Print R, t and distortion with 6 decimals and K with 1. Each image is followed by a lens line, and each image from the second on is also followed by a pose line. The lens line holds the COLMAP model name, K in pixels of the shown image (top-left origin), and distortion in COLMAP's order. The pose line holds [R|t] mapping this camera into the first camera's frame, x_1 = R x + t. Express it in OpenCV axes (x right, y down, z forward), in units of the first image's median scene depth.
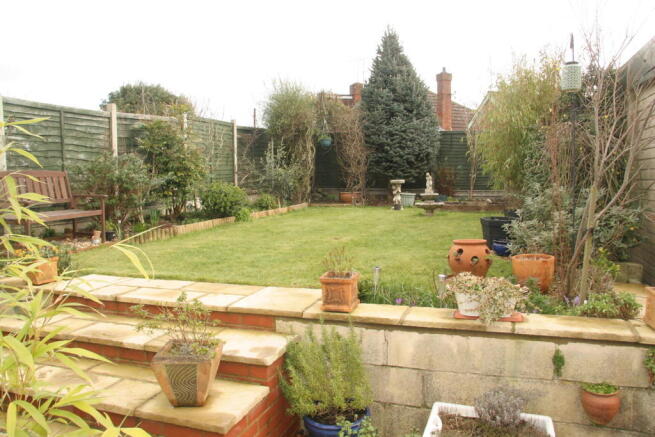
lens RADIAL K [[507.1, 0, 327.7], [0, 507.1, 202.8], [0, 0, 1]] dist [-0.128916, 0.006713]
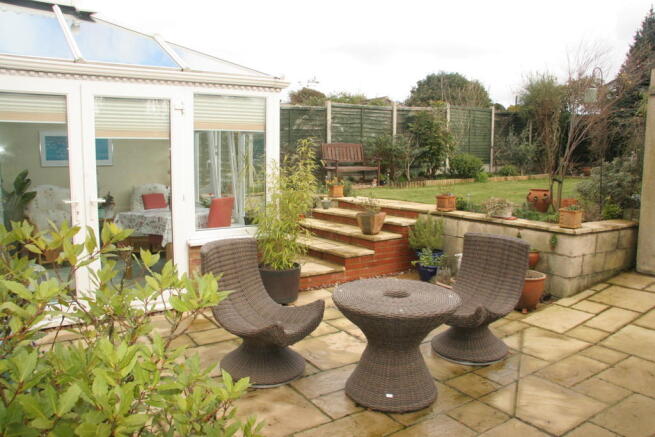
lens RADIAL K [[507.1, 0, 327.7], [0, 507.1, 202.8], [0, 0, 1]] dist [-0.128916, 0.006713]
pose [[0.804696, 0.077928, -0.588550, 0.245860], [-0.046332, 0.996567, 0.068605, 0.013914], [0.591876, -0.027937, 0.805545, -0.289484]]
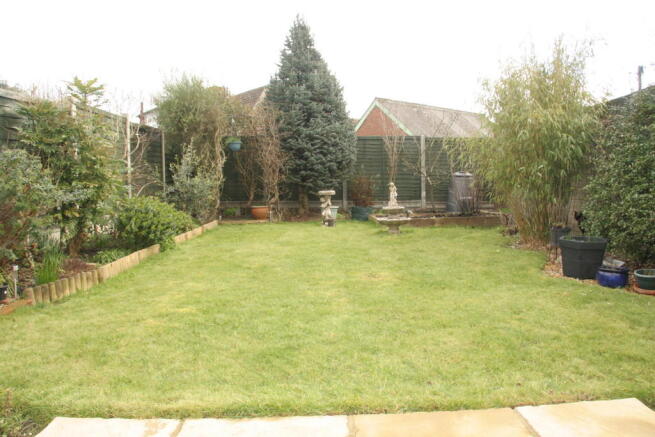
lens RADIAL K [[507.1, 0, 327.7], [0, 507.1, 202.8], [0, 0, 1]] dist [-0.128916, 0.006713]
pose [[0.943653, -0.015502, 0.330573, -0.148830], [0.022583, 0.999590, -0.017591, -0.010483], [-0.330165, 0.024065, 0.943616, 0.198384]]
